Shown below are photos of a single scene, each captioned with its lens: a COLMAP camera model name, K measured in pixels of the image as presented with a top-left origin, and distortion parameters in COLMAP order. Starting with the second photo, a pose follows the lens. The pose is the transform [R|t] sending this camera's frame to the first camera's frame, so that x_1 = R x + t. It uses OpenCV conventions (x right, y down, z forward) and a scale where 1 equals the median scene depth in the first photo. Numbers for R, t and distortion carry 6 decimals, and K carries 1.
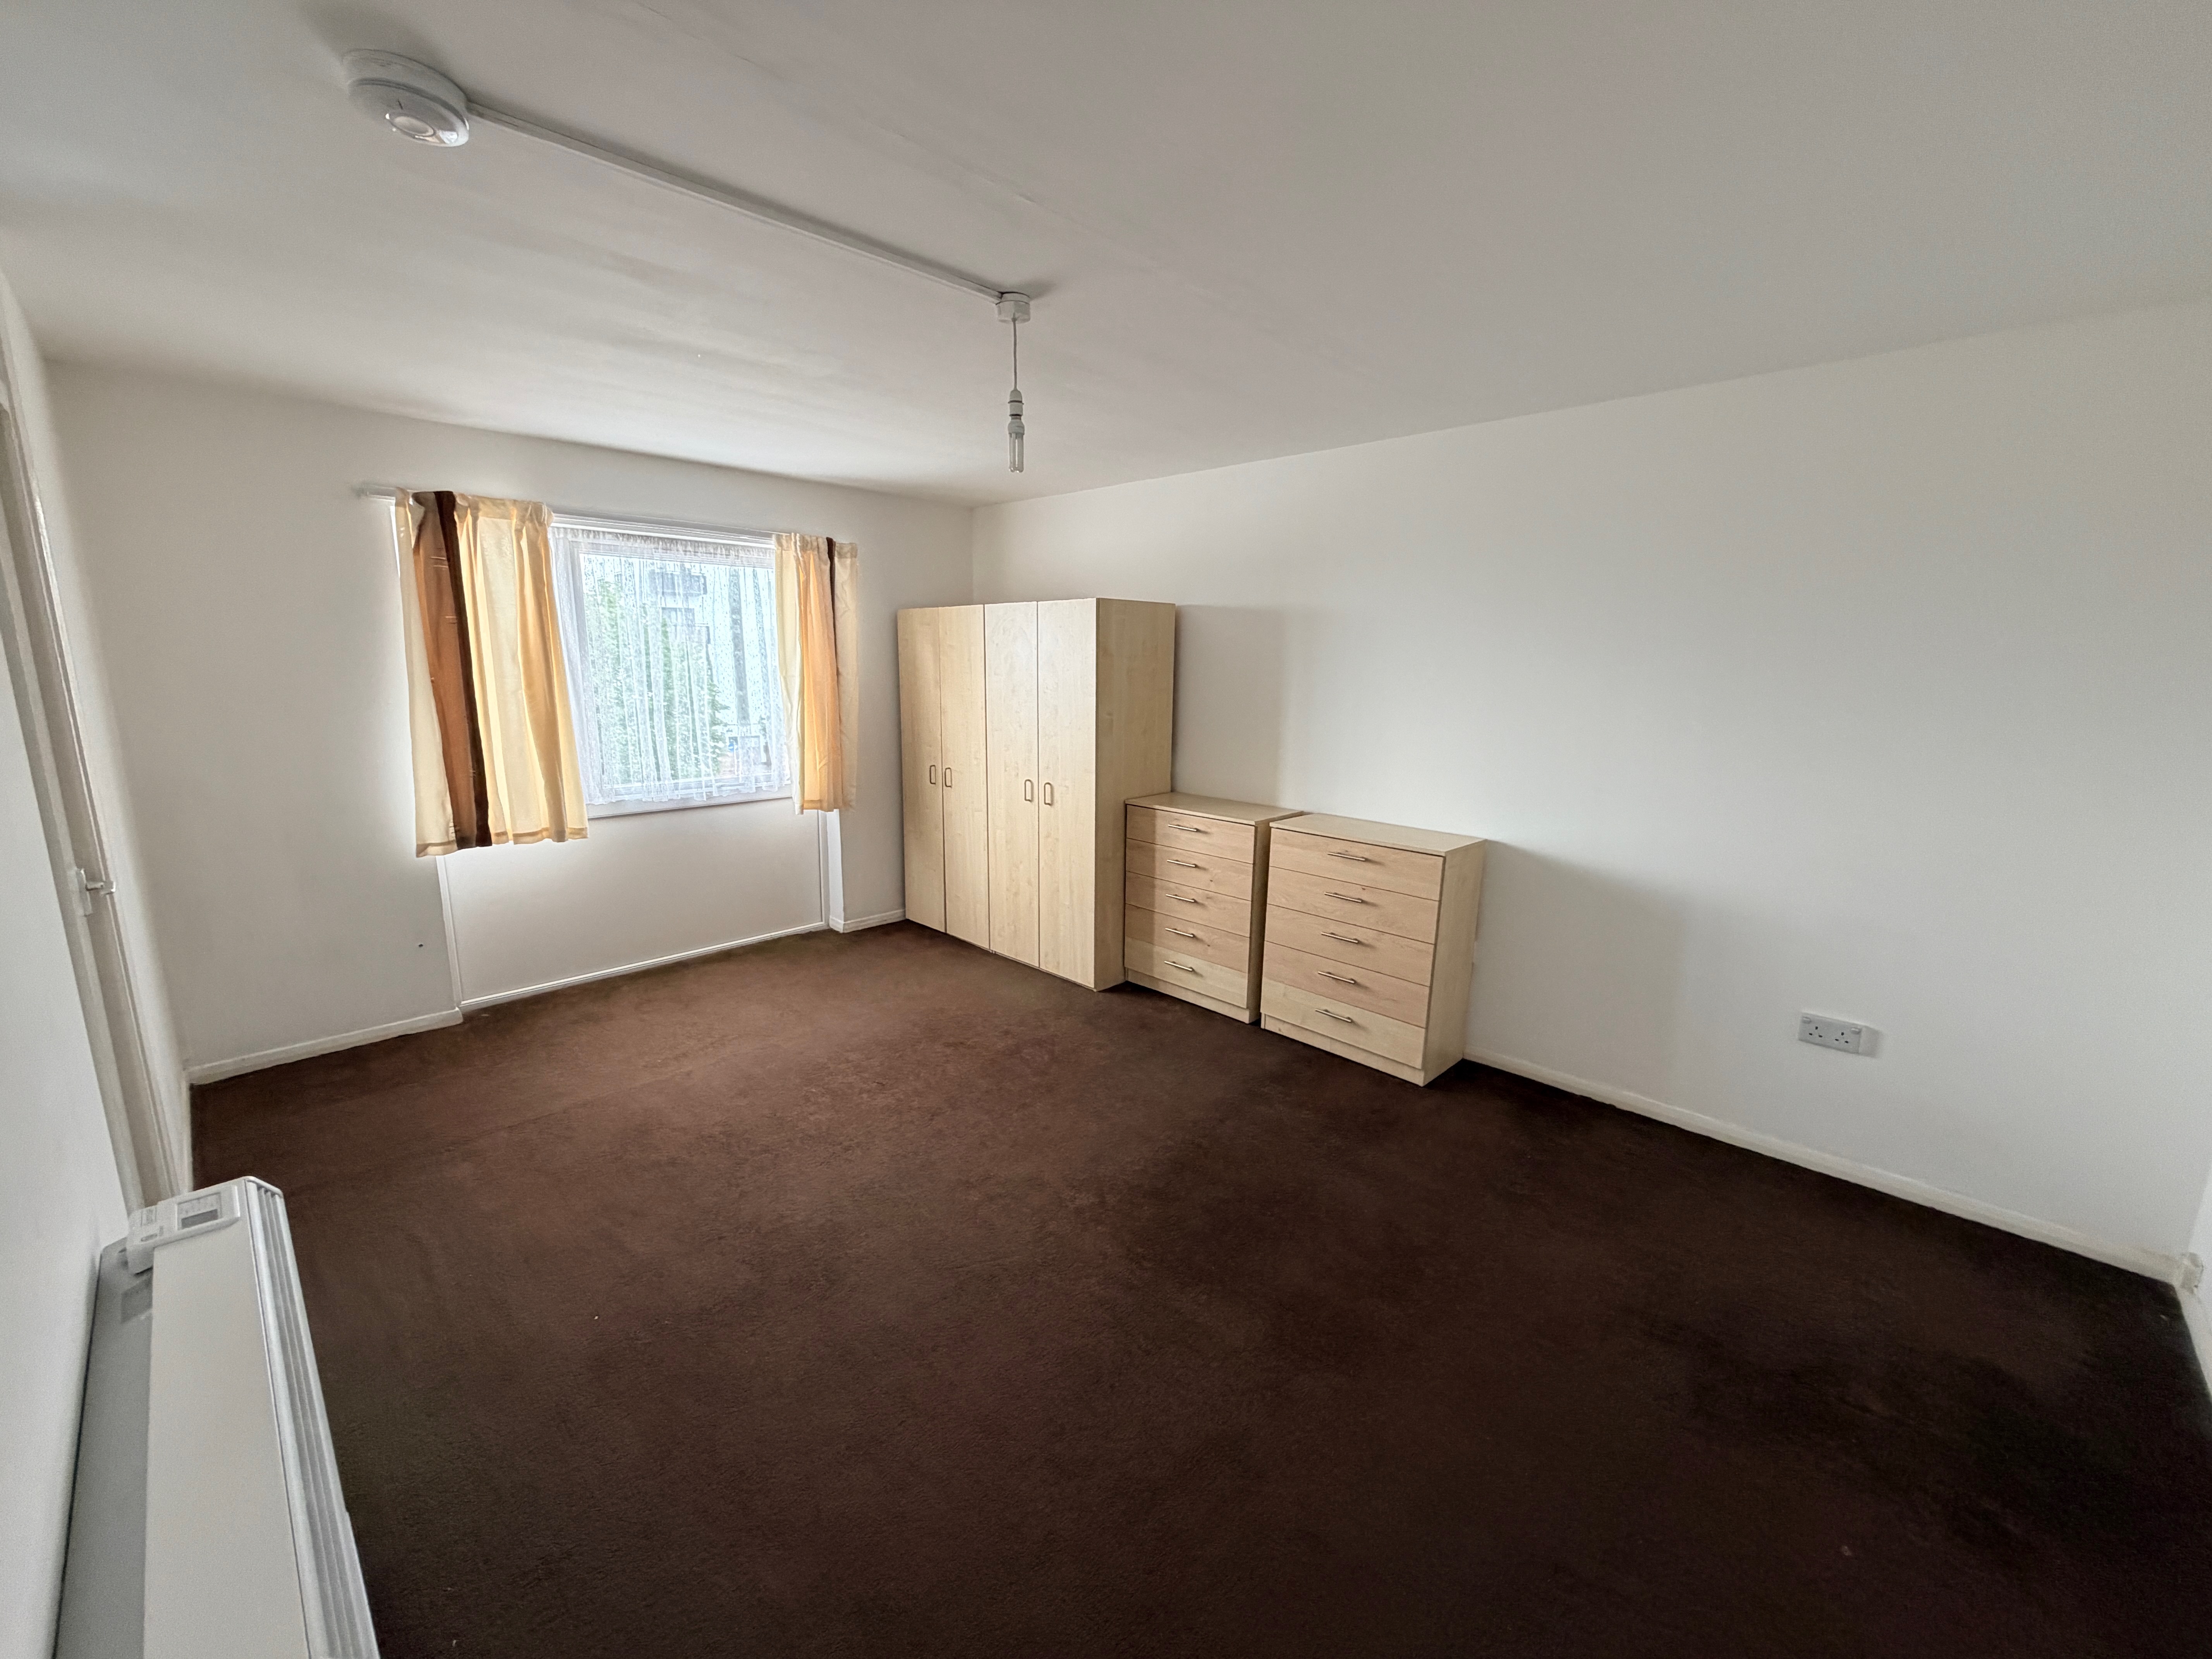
lens RADIAL K [[880.0, 0, 1096.6], [0, 880.0, 830.2], [0, 0, 1]] dist [-0.000918, -0.000342]
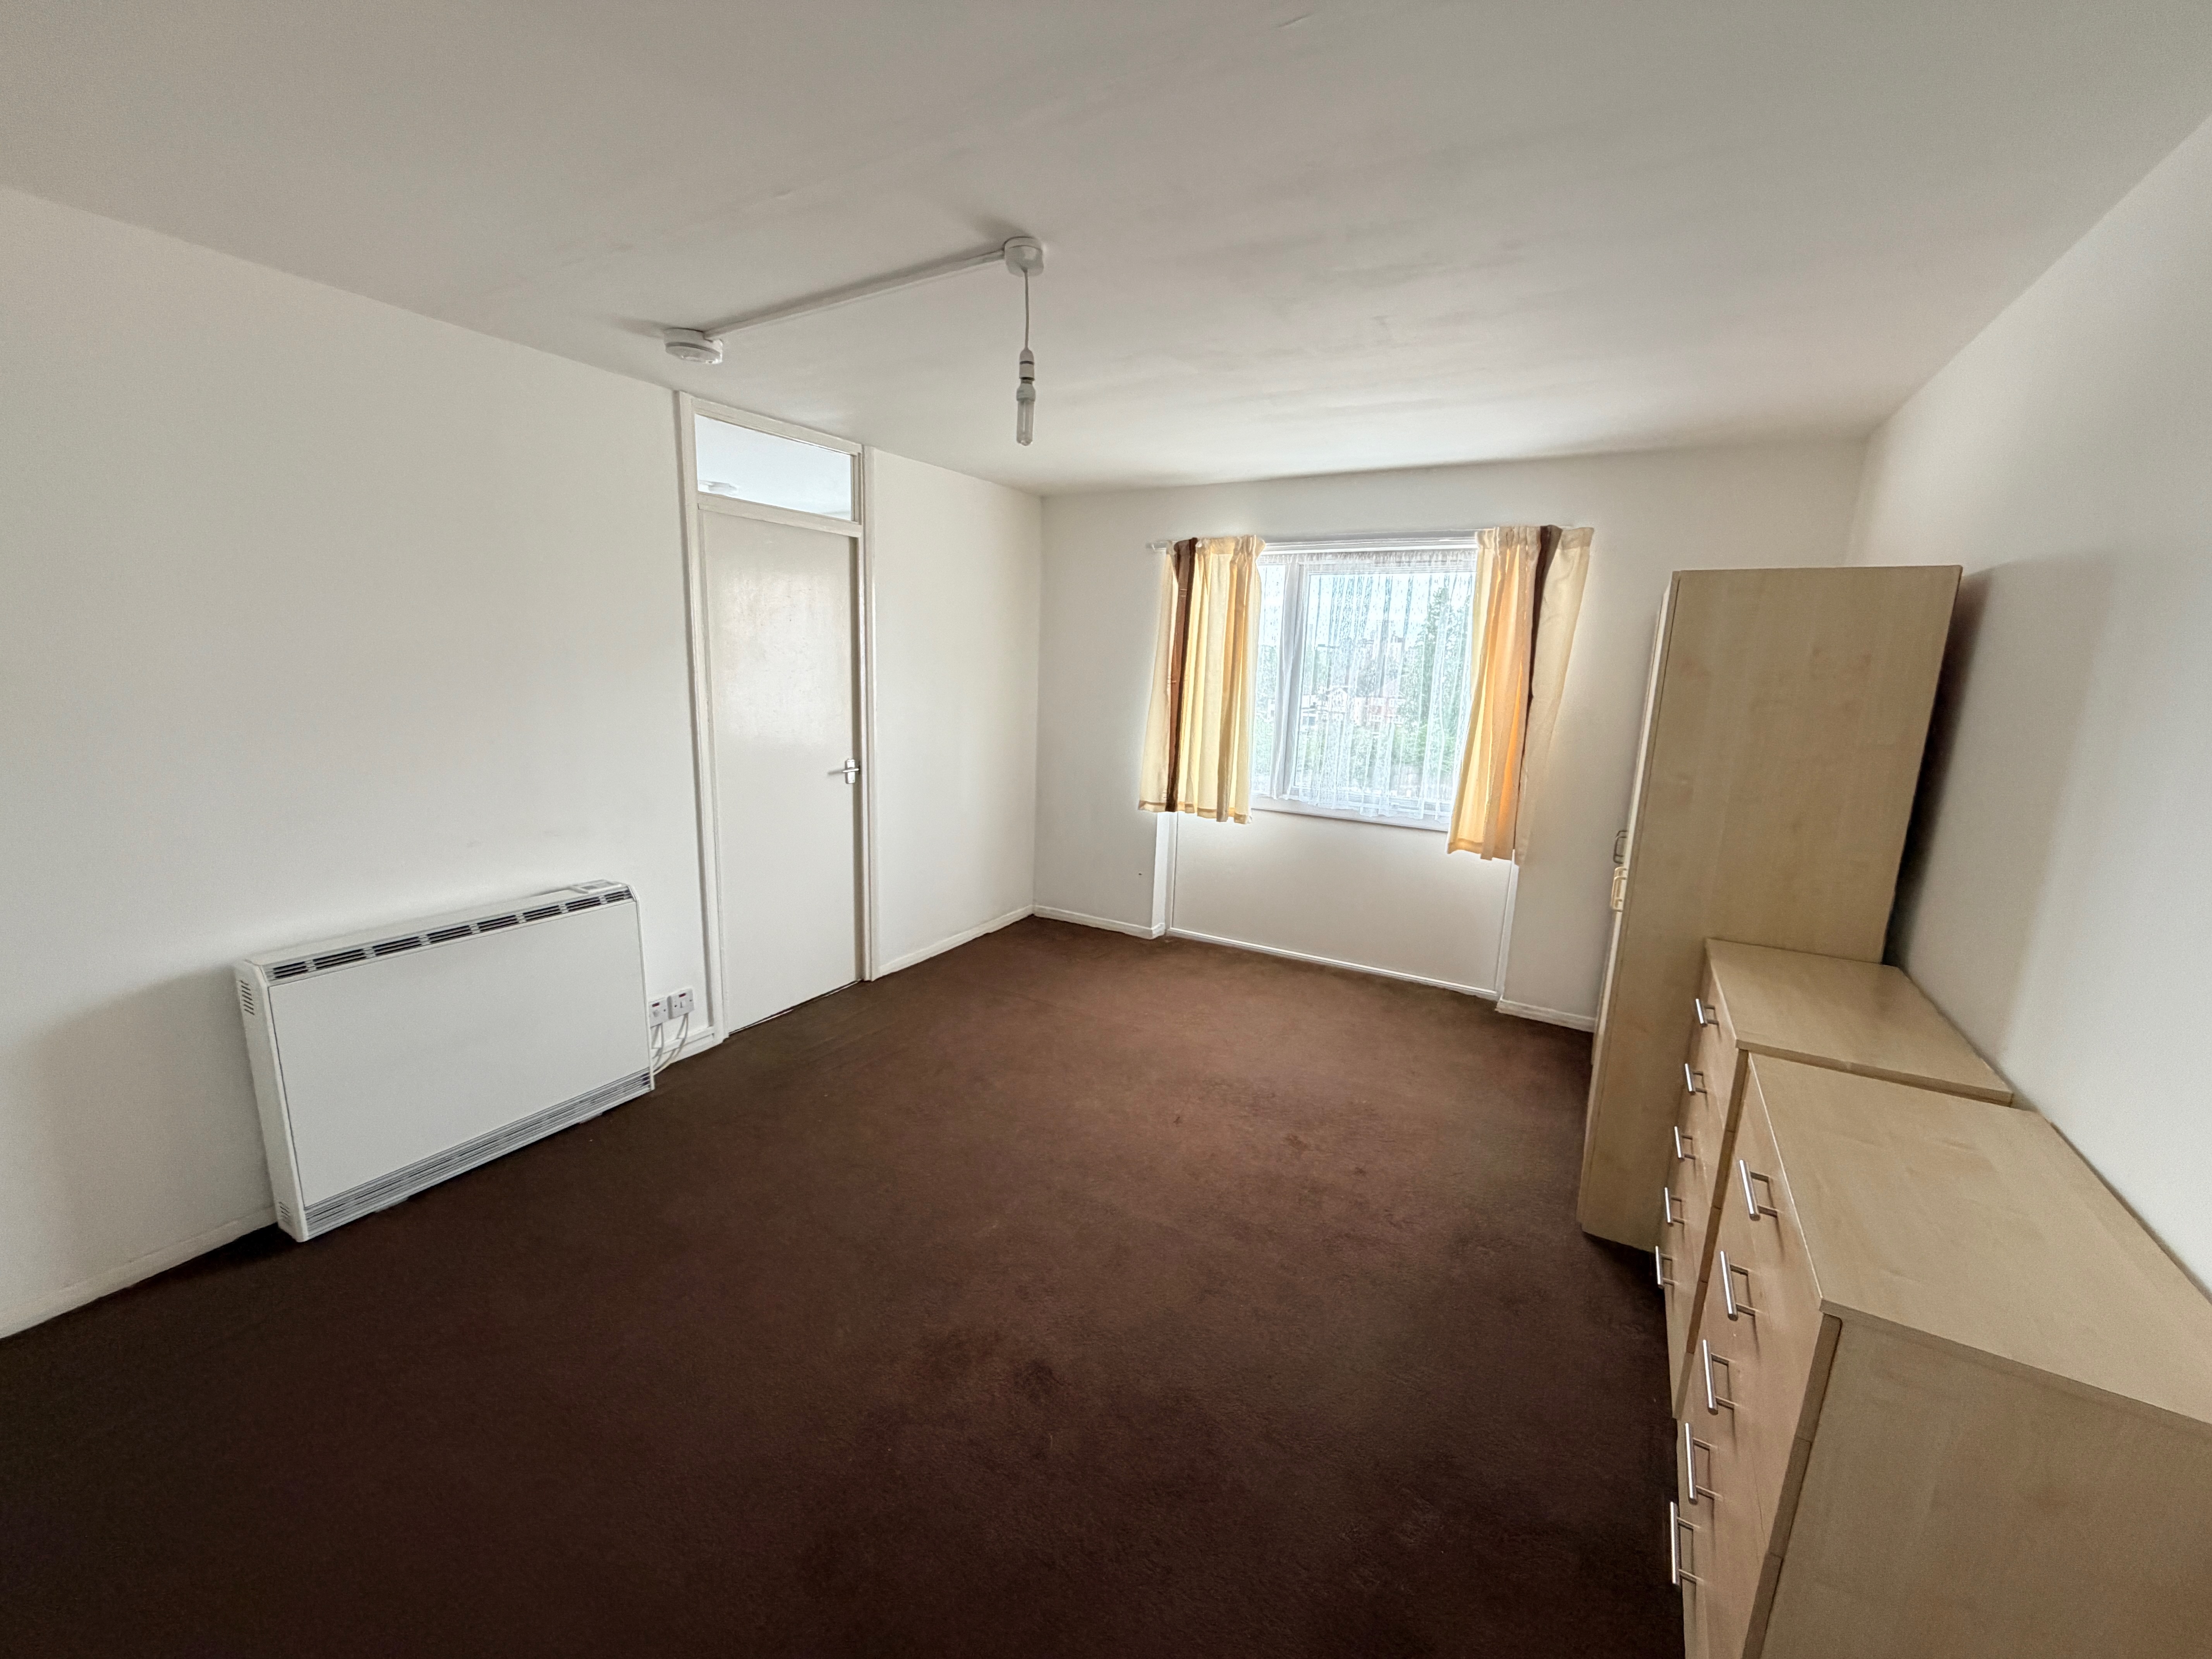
lens RADIAL K [[880.0, 0, 1096.6], [0, 880.0, 830.2], [0, 0, 1]] dist [-0.000918, -0.000342]
pose [[0.238873, 0.184206, -0.953419, 0.469293], [-0.214903, 0.967525, 0.133088, -0.094501], [0.946972, 0.173101, 0.270702, 0.506295]]
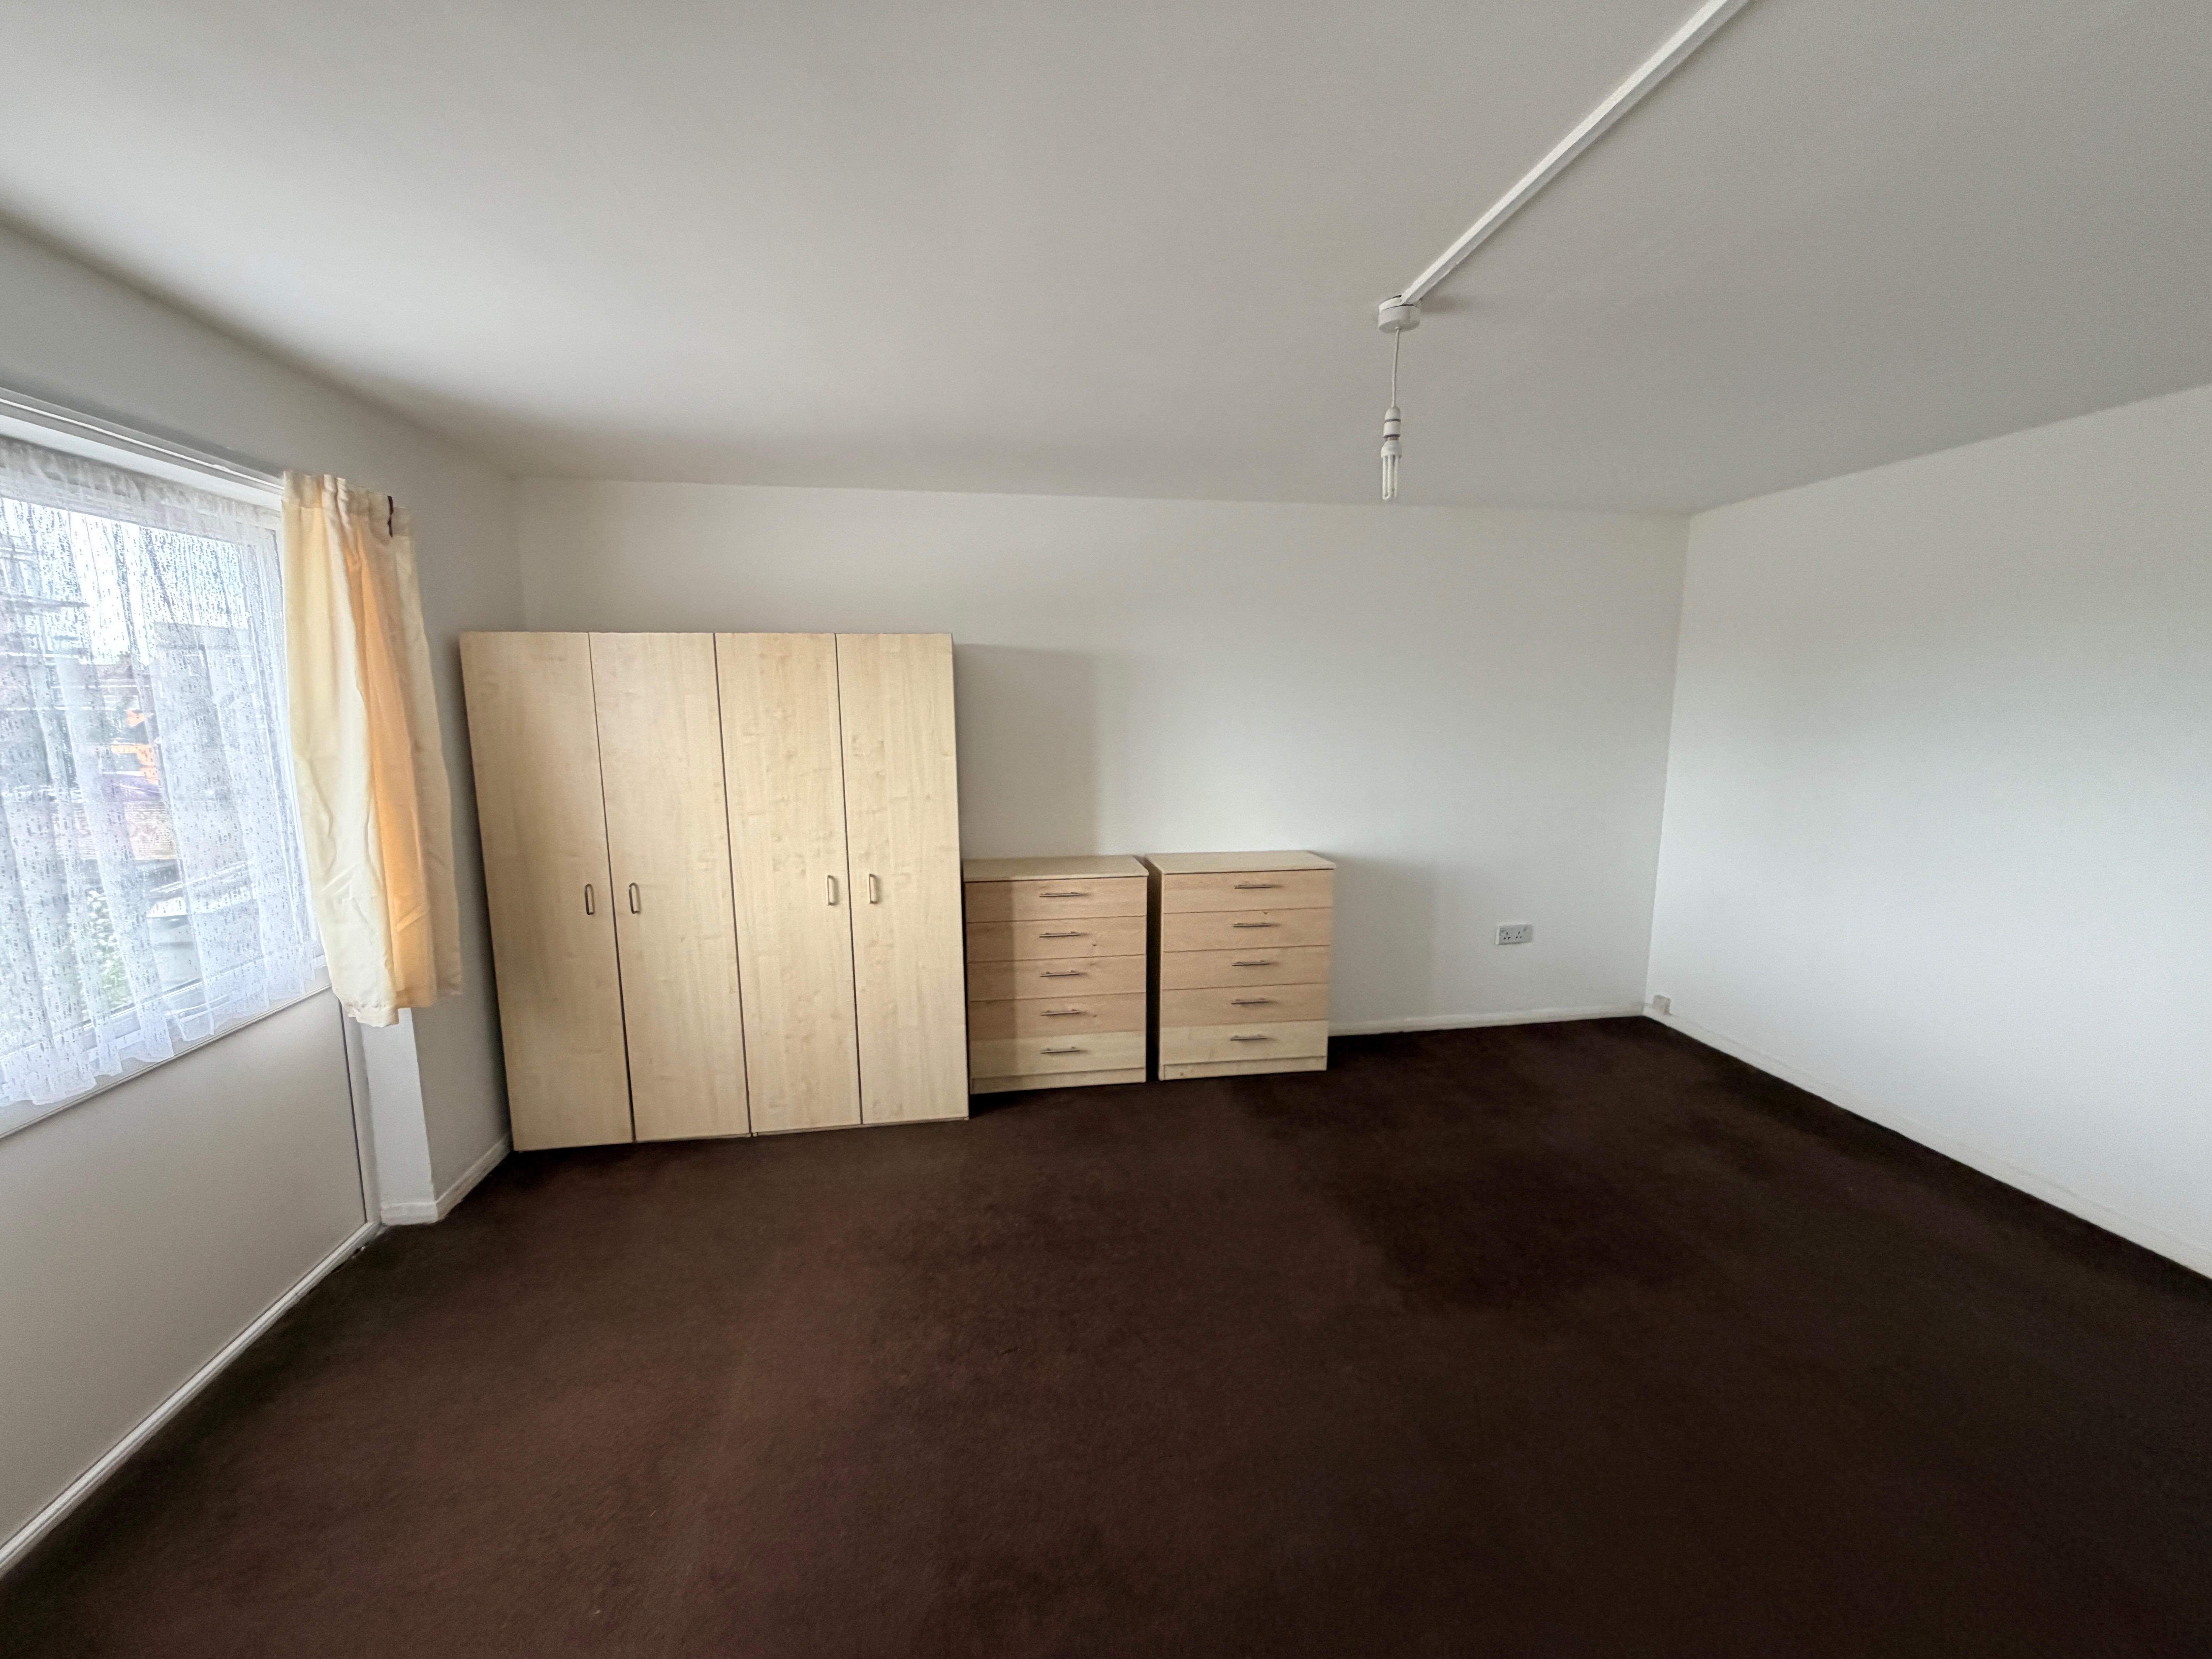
lens RADIAL K [[880.0, 0, 1096.6], [0, 880.0, 830.2], [0, 0, 1]] dist [-0.000918, -0.000342]
pose [[0.598205, -0.136327, 0.789662, -0.559423], [0.165463, 0.985201, 0.044739, -0.098512], [-0.784074, 0.103897, 0.611909, 0.412994]]
